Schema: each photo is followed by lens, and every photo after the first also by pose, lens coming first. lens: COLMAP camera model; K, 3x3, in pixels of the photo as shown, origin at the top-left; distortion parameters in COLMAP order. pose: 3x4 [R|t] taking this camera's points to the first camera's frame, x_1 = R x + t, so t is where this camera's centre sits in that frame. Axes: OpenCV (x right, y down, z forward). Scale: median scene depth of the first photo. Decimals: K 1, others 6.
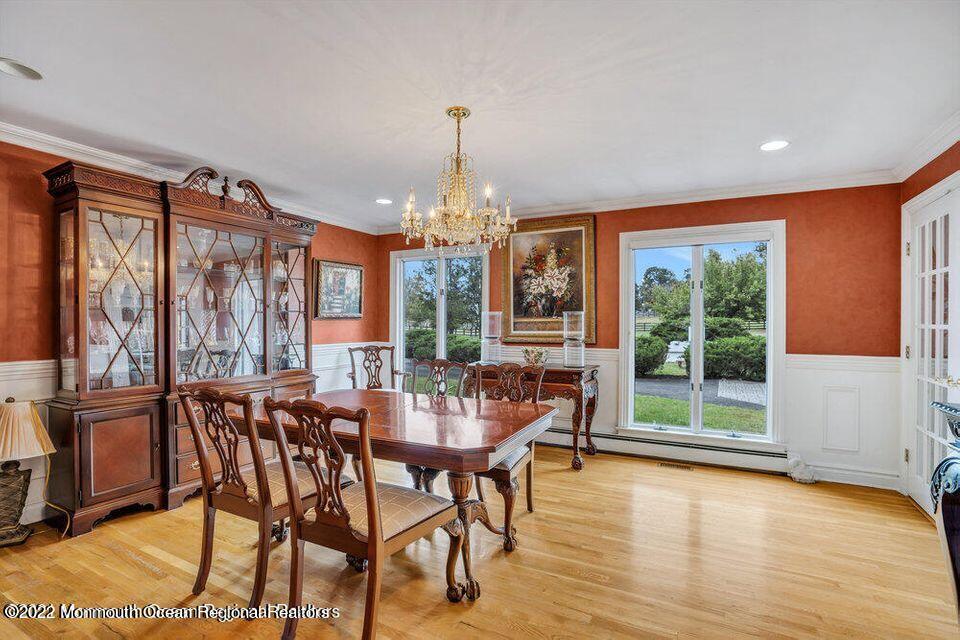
lens RADIAL K [[453.0, 0, 484.8], [0, 453.0, 320.3], [0, 0, 1]] dist [-0.000226, 0.000100]
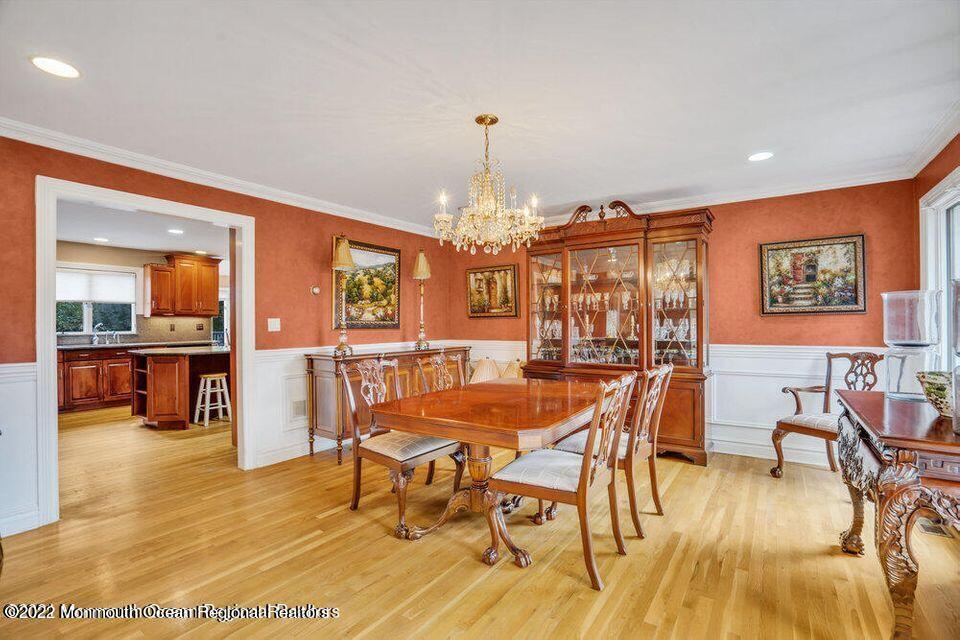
lens RADIAL K [[453.0, 0, 484.8], [0, 453.0, 320.3], [0, 0, 1]] dist [-0.000226, 0.000100]
pose [[-0.086780, -0.009288, -0.996184, 0.478717], [0.004211, 0.999944, -0.009690, 0.013156], [0.996219, -0.005036, -0.086736, 0.510203]]
